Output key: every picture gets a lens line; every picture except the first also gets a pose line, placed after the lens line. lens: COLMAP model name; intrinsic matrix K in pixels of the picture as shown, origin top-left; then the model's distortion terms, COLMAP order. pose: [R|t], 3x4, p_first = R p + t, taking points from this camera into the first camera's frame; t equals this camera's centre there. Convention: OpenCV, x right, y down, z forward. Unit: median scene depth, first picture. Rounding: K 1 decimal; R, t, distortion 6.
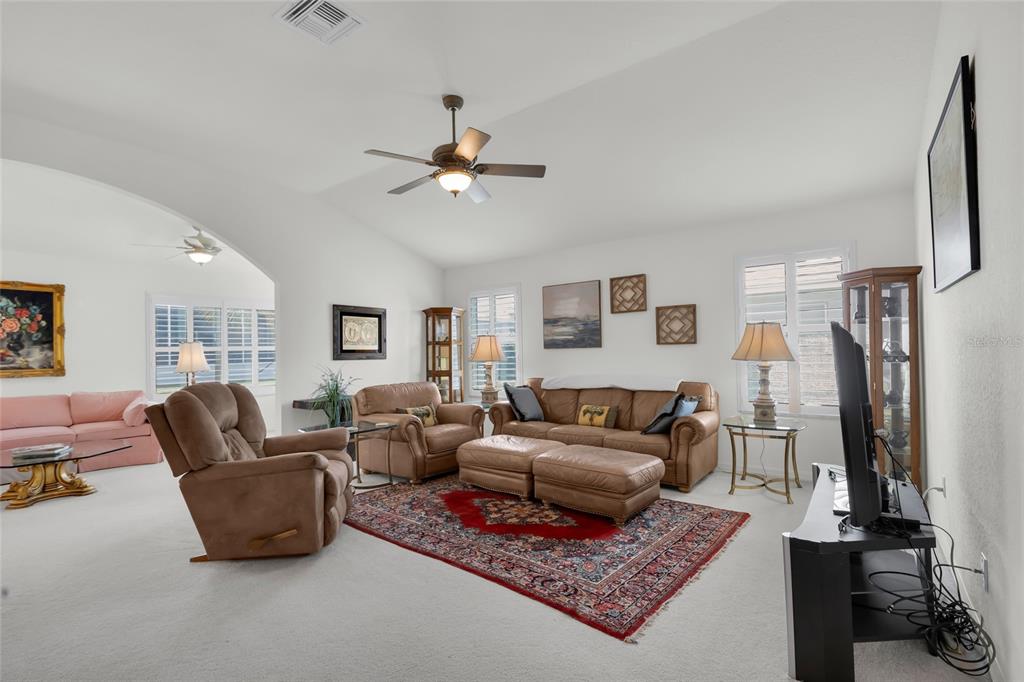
lens RADIAL K [[470.6, 0, 510.4], [0, 470.6, 341.9], [0, 0, 1]] dist [0.005198, 0.000370]
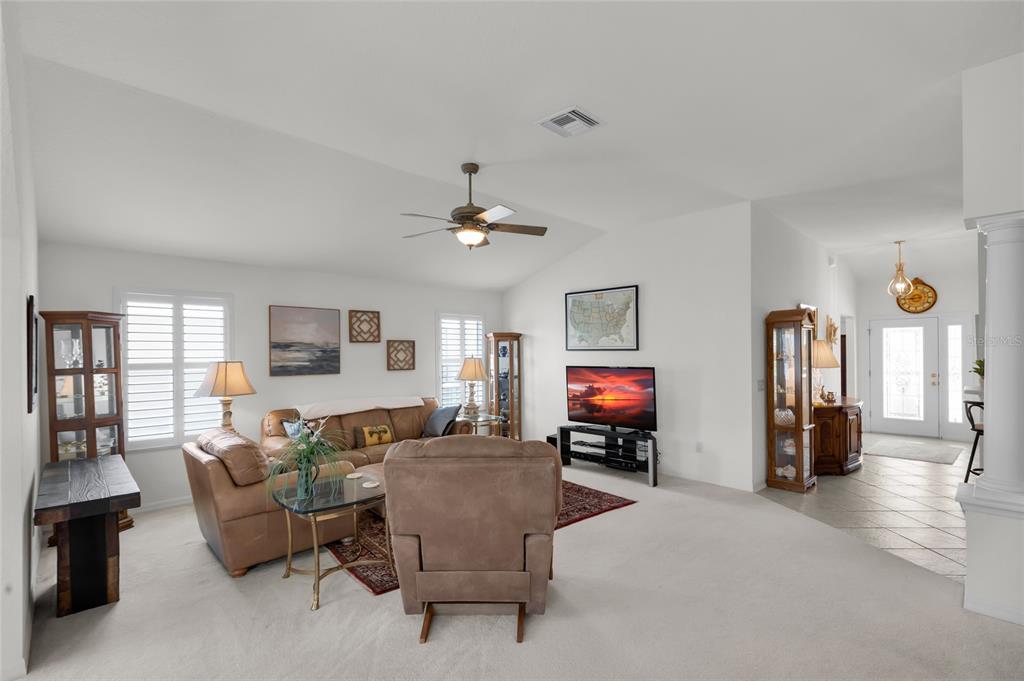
lens RADIAL K [[470.6, 0, 510.5], [0, 470.6, 351.3], [0, 0, 1]] dist [0.005198, 0.000370]
pose [[0.141097, 0.018151, 0.989829, -0.814282], [-0.018869, 0.999700, -0.015643, -0.029525], [-0.989816, -0.016470, 0.141397, 0.478110]]
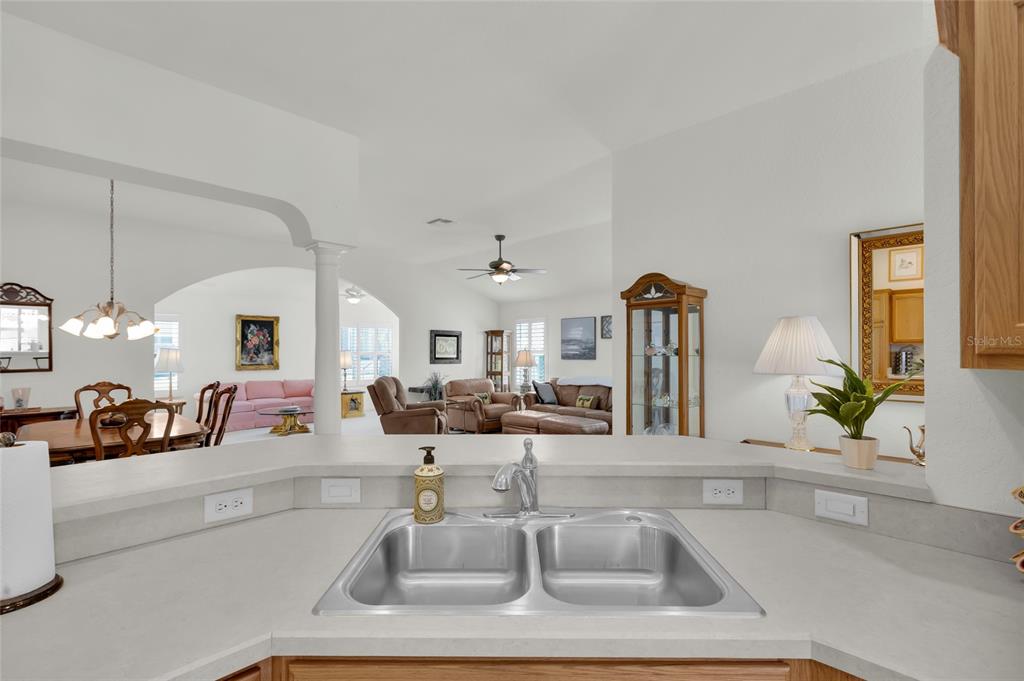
lens RADIAL K [[470.6, 0, 514.2], [0, 470.6, 344.6], [0, 0, 1]] dist [0.005198, 0.000370]
pose [[0.991943, 0.016967, -0.125543, 0.123084], [-0.016010, 0.999835, 0.008627, -0.048639], [0.125669, -0.006547, 0.992051, -0.609582]]
